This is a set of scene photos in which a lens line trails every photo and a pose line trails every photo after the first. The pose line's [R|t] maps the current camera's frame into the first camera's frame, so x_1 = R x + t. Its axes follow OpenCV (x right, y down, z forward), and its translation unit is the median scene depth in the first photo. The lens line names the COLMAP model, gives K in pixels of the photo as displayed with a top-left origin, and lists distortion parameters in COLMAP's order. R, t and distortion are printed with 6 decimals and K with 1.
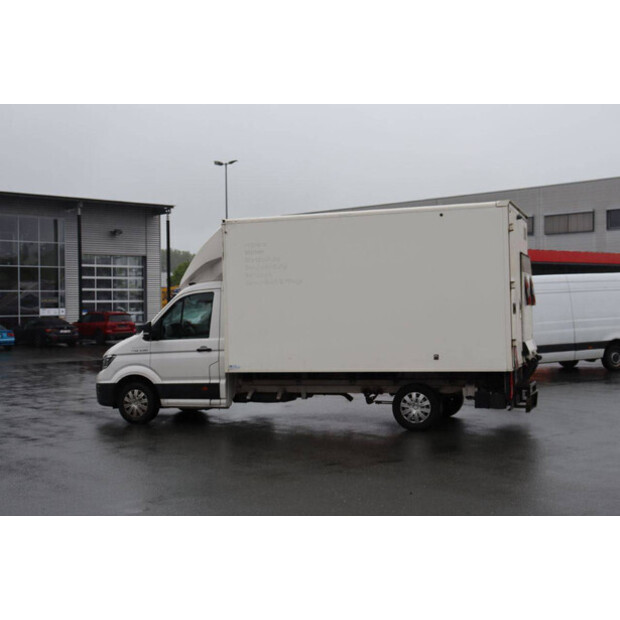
lens RADIAL K [[913.1, 0, 309.5], [0, 913.1, 307.4], [0, 0, 1]] dist [0.007381, 0.000000]
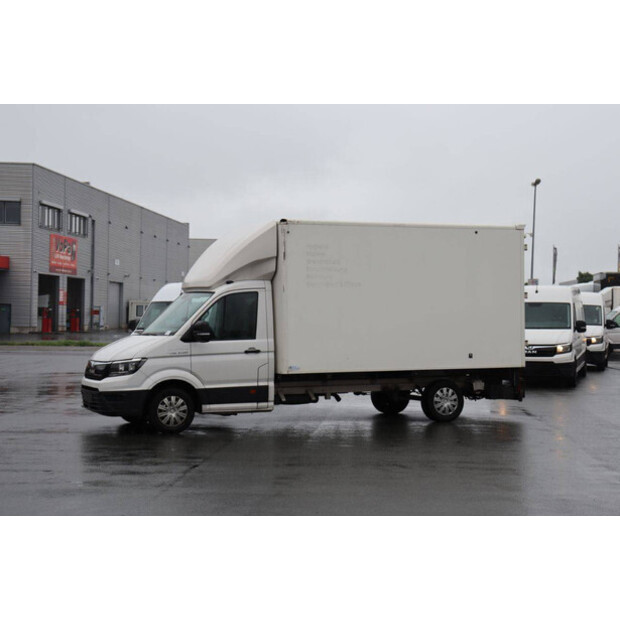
lens RADIAL K [[1159.1, 0, 307.0], [0, 1159.1, 305.6], [0, 0, 1]] dist [0.138560, 0.000000]
pose [[0.729311, 0.025266, 0.683716, -0.909666], [-0.017450, 0.999680, -0.018328, 0.019624], [-0.683960, 0.001436, 0.729518, 0.067869]]
